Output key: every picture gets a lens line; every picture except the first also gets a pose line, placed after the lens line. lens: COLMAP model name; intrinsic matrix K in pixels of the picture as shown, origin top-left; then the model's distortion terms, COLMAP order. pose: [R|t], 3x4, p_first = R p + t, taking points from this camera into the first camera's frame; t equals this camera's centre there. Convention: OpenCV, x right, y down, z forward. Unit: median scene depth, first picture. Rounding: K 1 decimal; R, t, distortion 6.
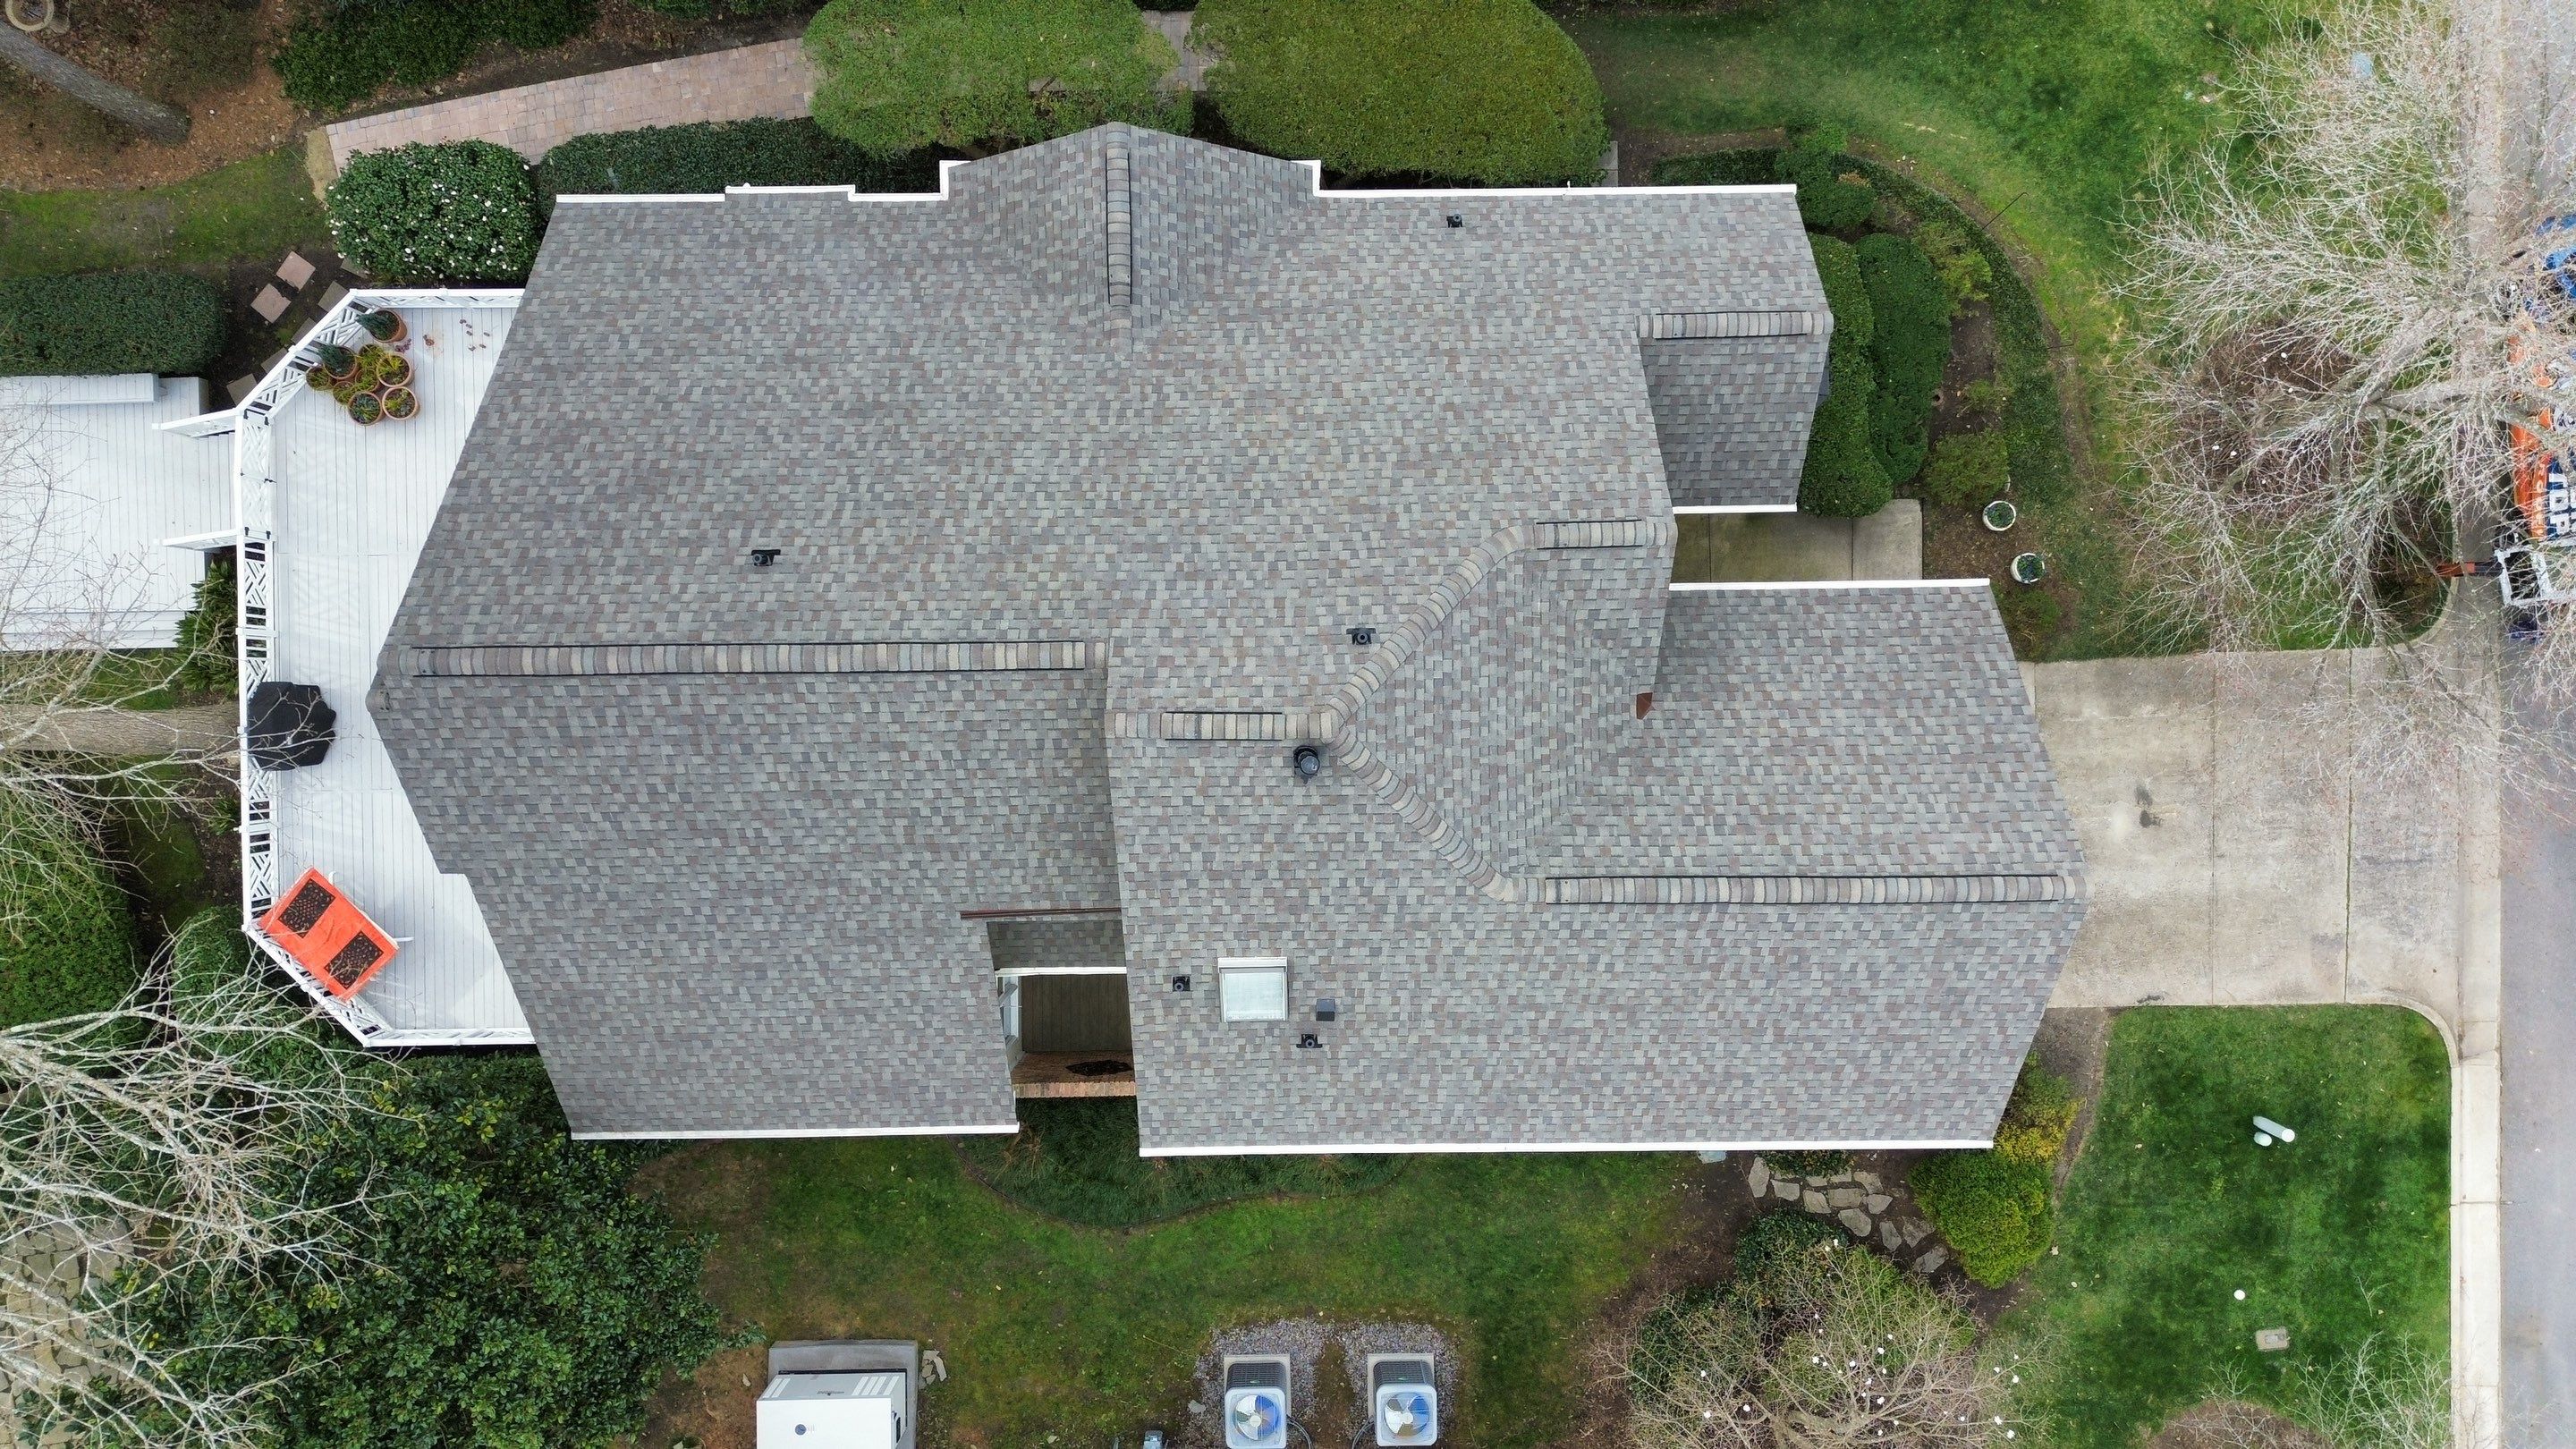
lens RADIAL K [[1834.2, 0, 1283.3], [0, 1834.2, 714.7], [0, 0, 1]] dist [0.058574, -0.052339]
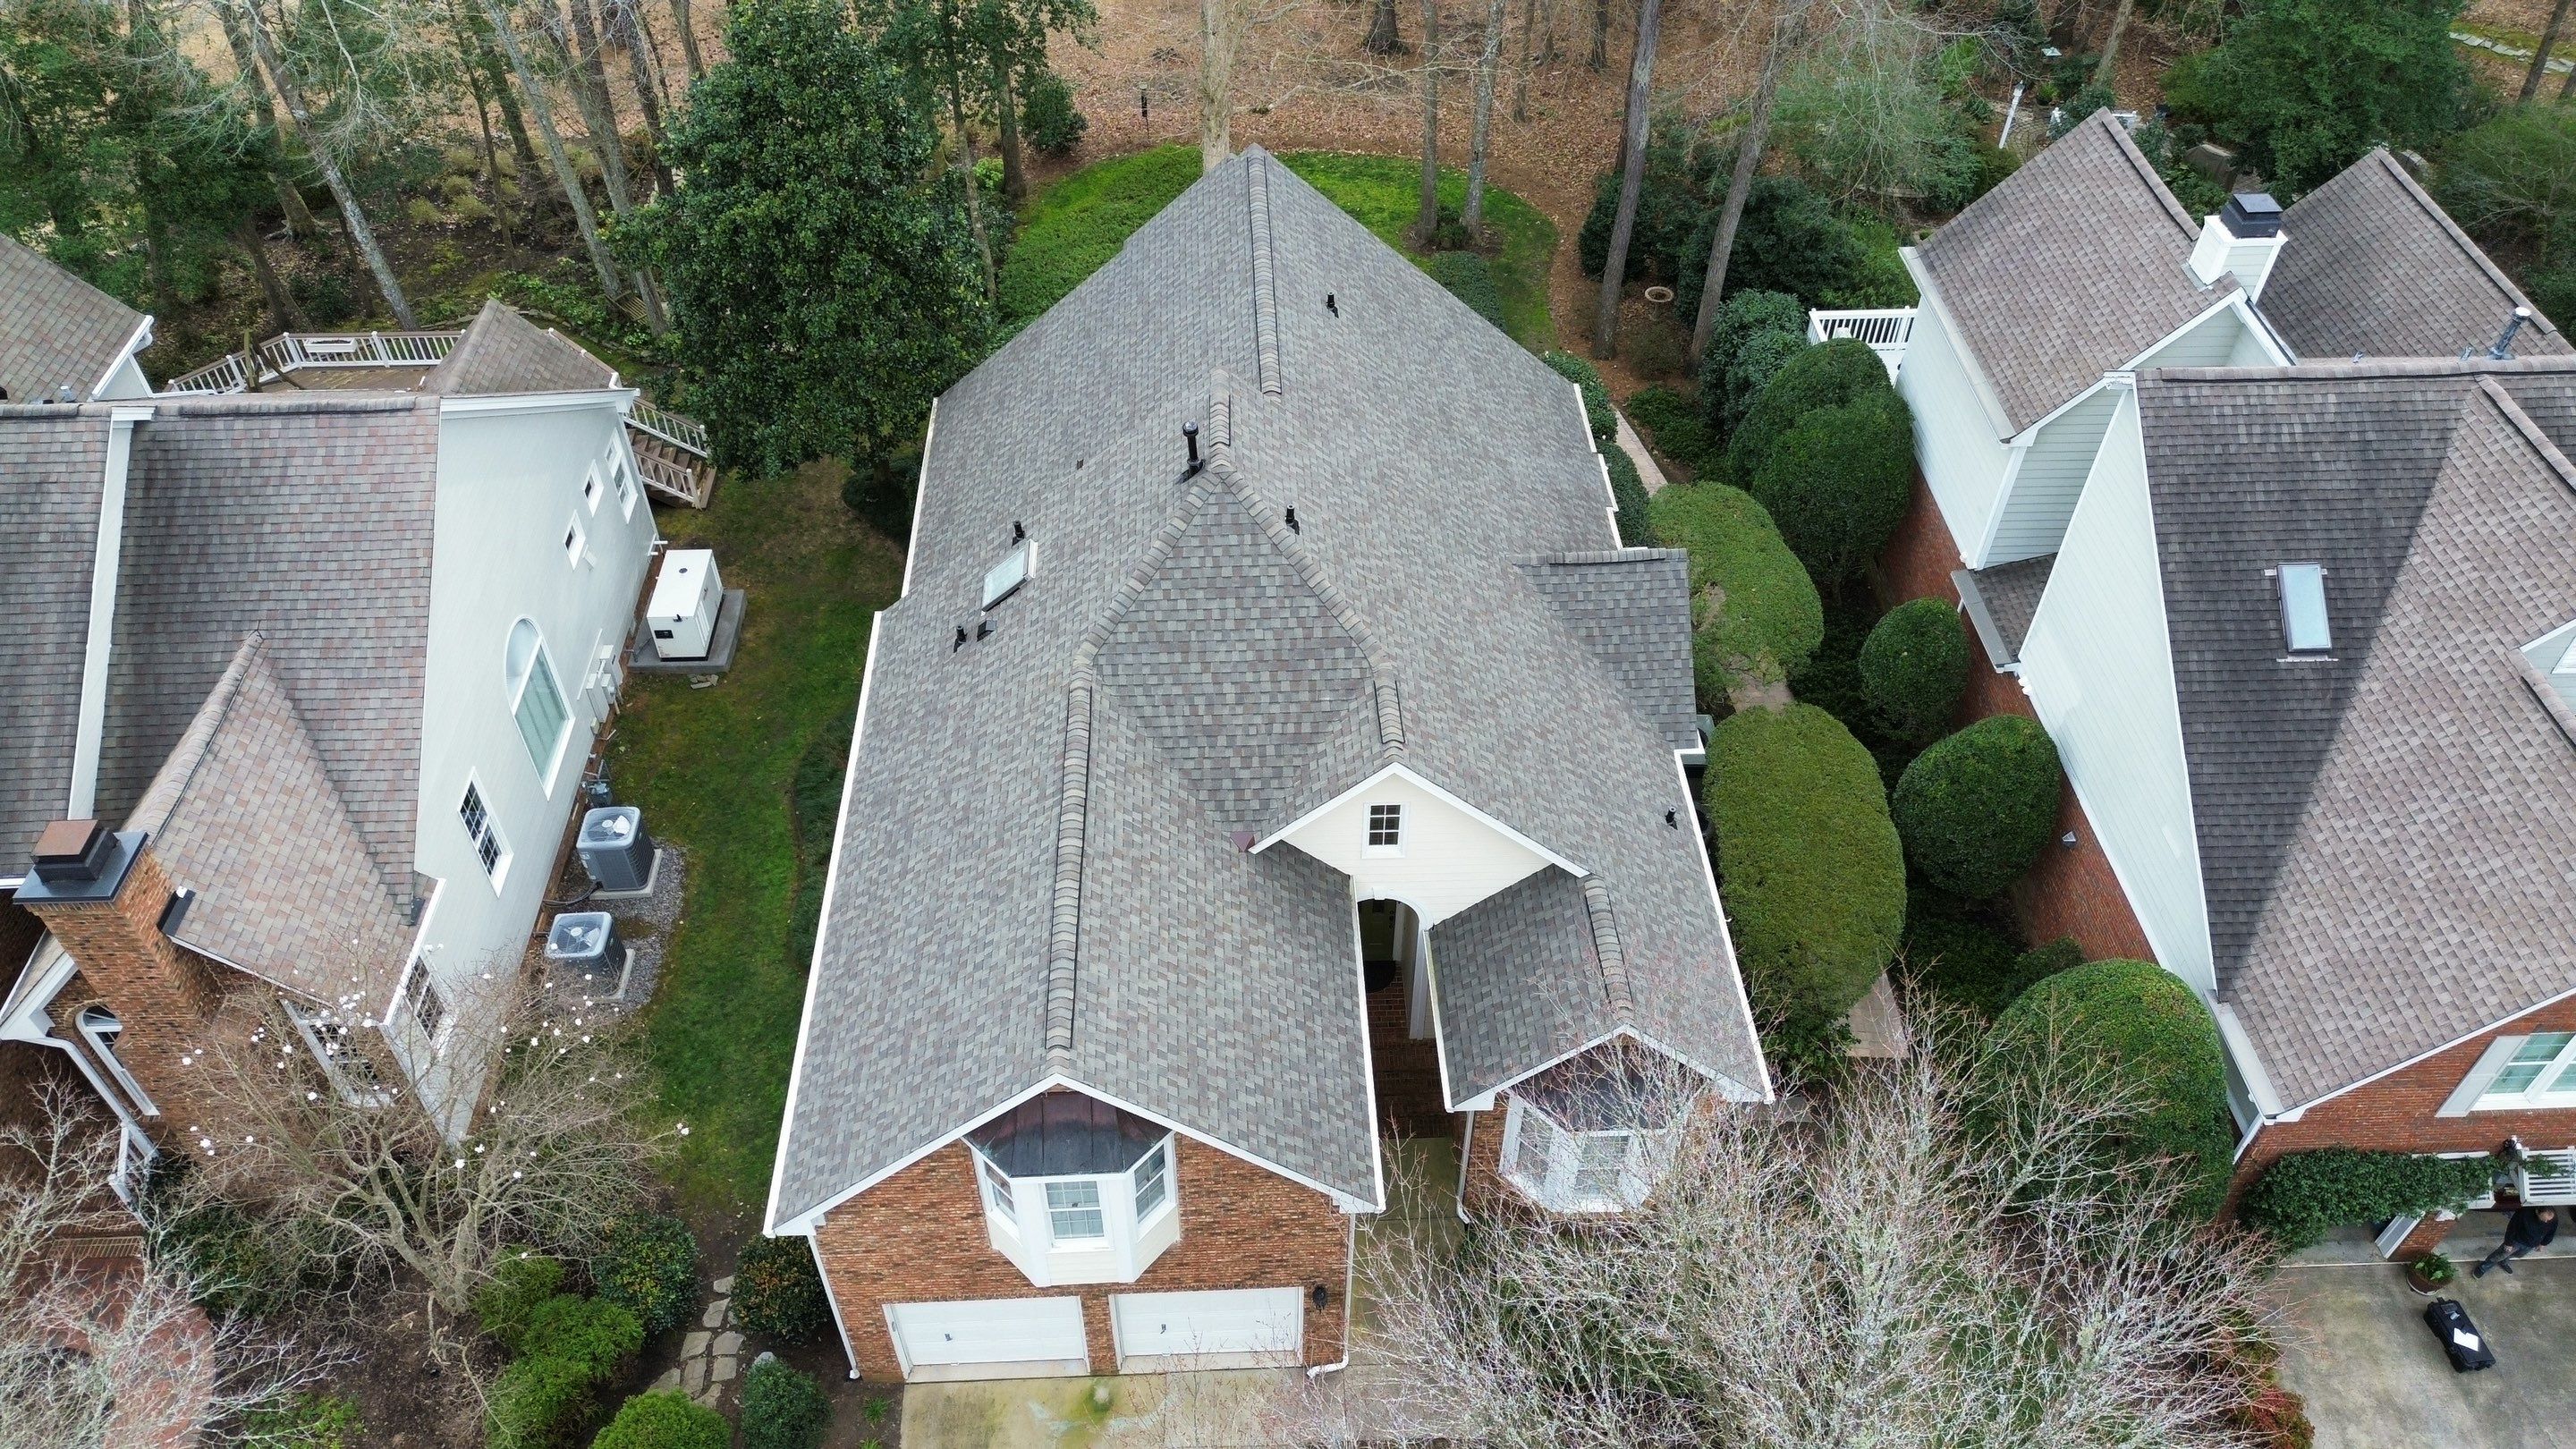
lens RADIAL K [[1834.2, 0, 1284.2], [0, 1834.2, 707.4], [0, 0, 1]] dist [0.058574, -0.052339]
pose [[0.031419, 0.693033, -0.720221, 0.924850], [-0.999413, 0.011944, -0.032105, 0.004632], [-0.013647, 0.720807, 0.693002, 0.190862]]
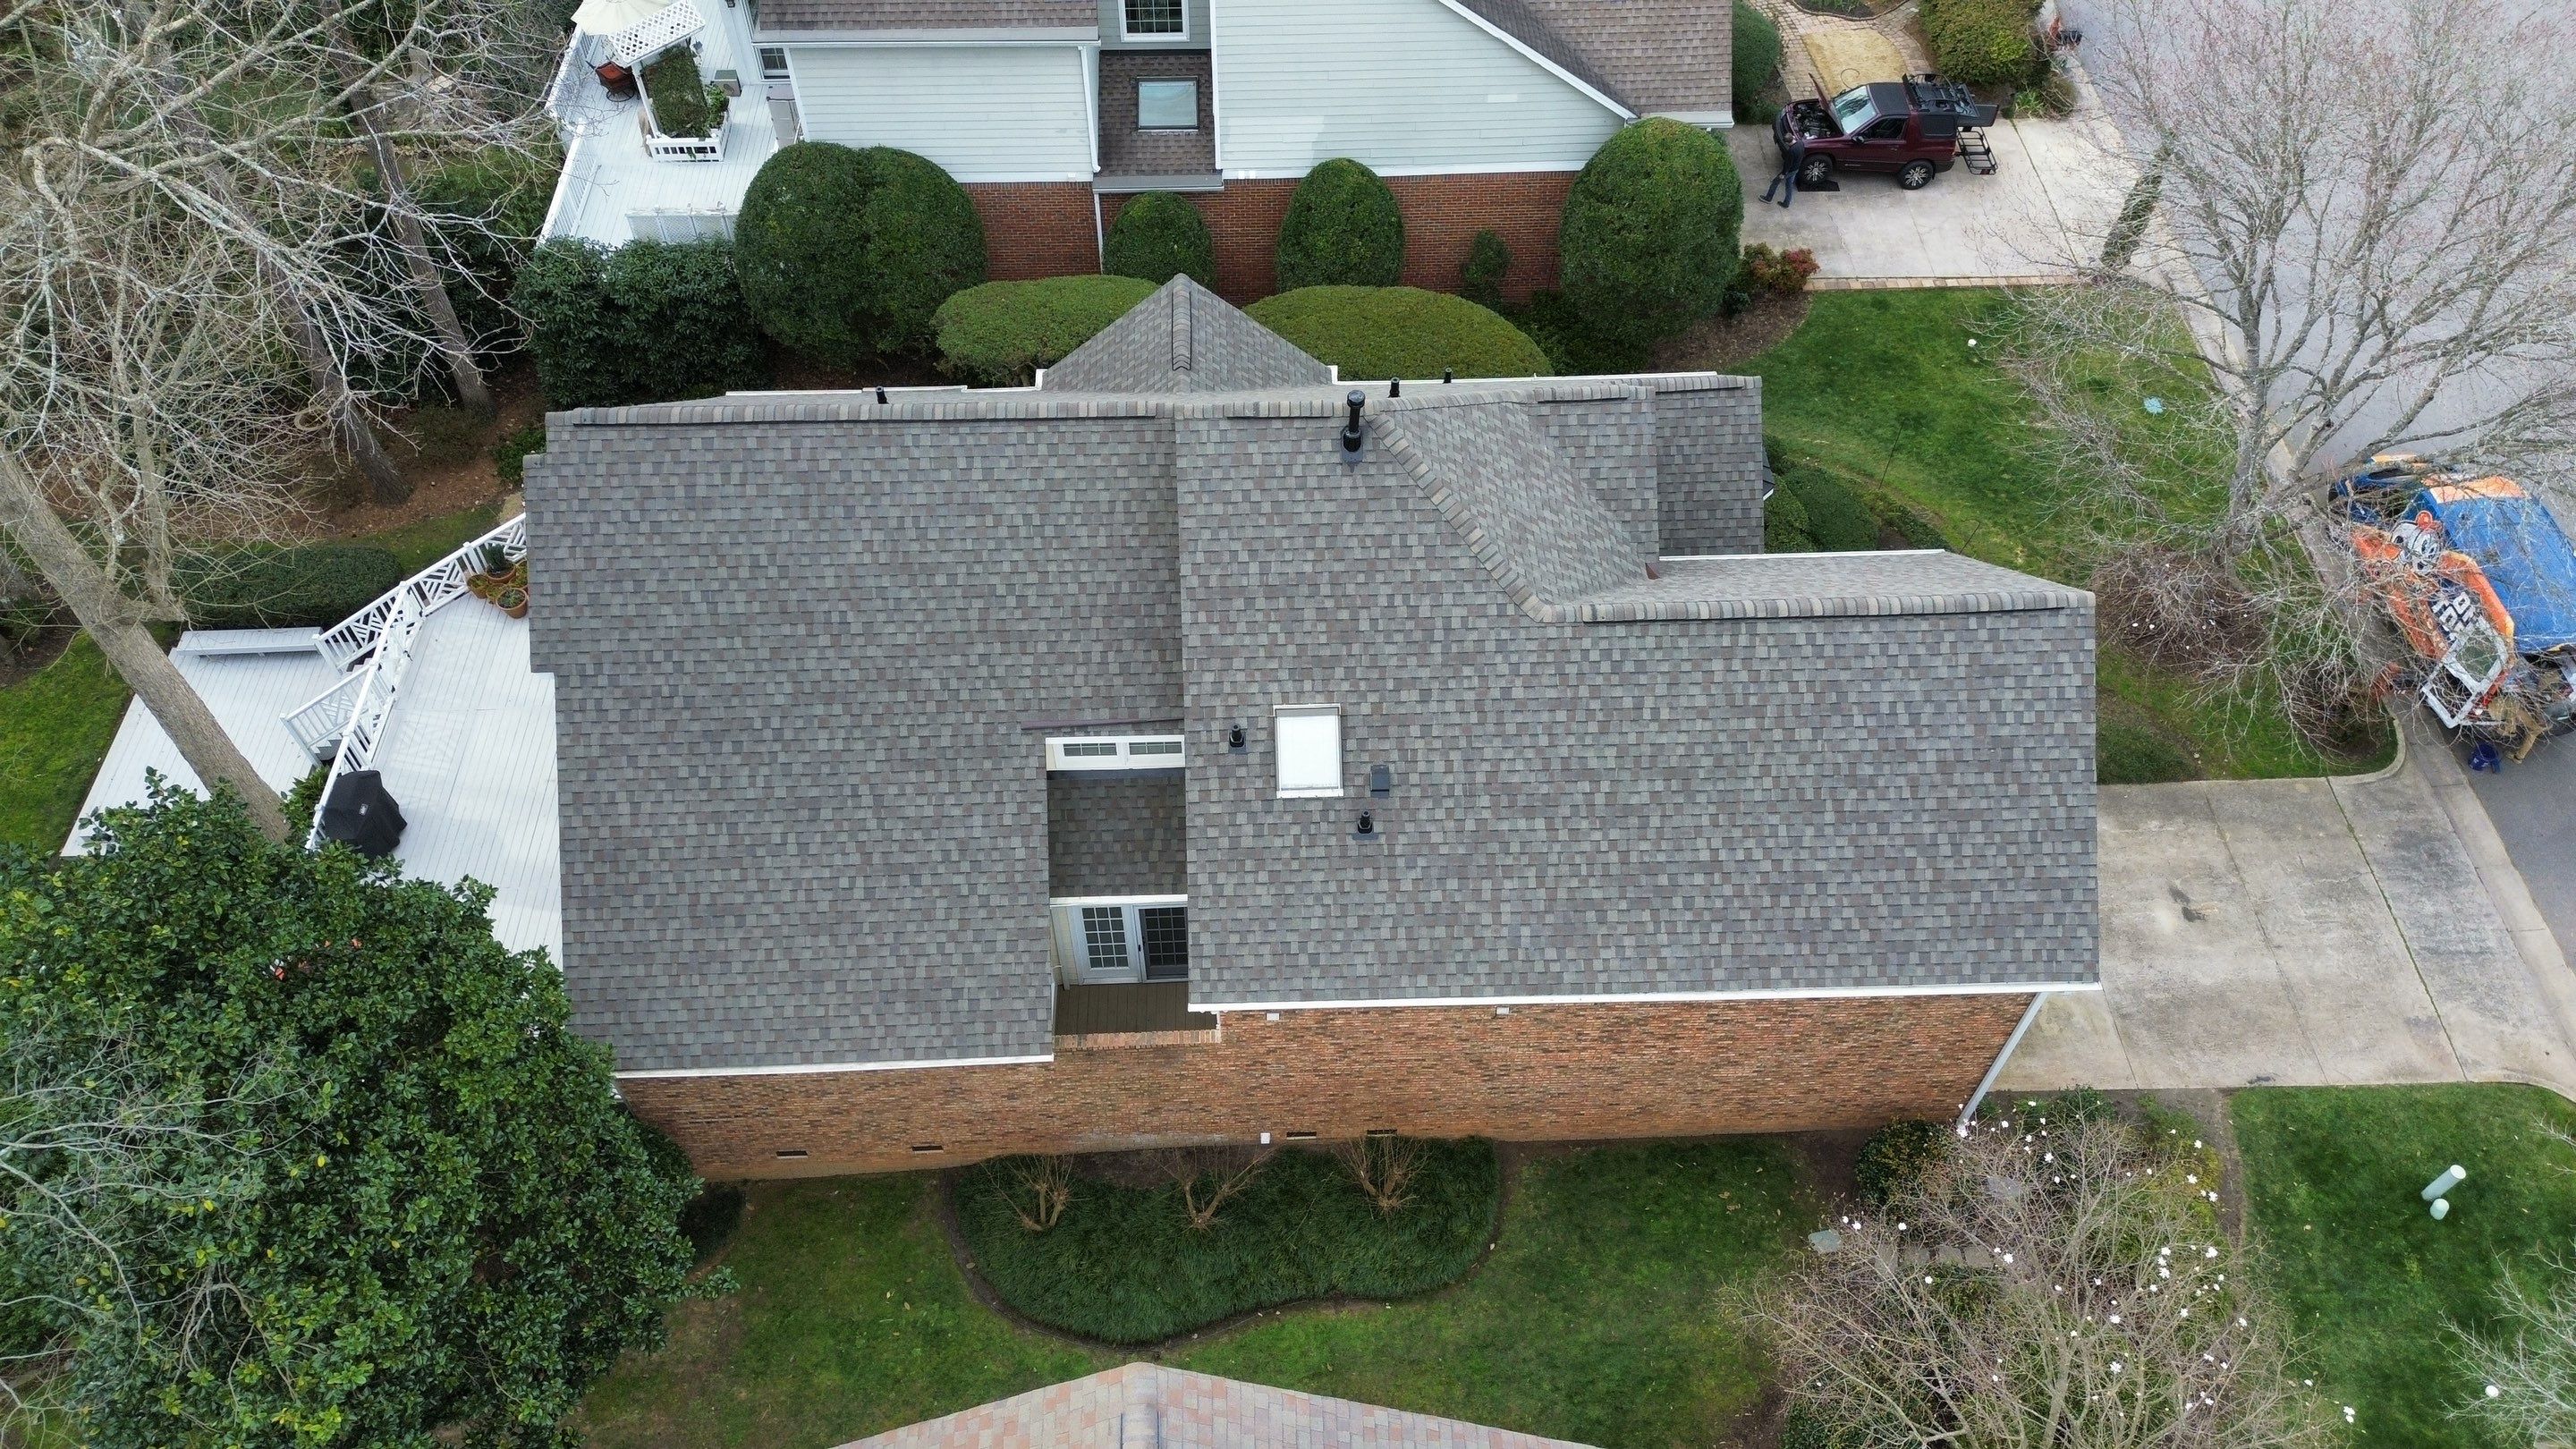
lens RADIAL K [[1834.2, 0, 1280.9], [0, 1834.2, 730.4], [0, 0, 1]] dist [0.058574, -0.052339]
pose [[0.999741, -0.019821, 0.011222, -0.041856], [0.022421, 0.769604, -0.638128, 0.775947], [0.004012, 0.638214, 0.769848, 0.211911]]
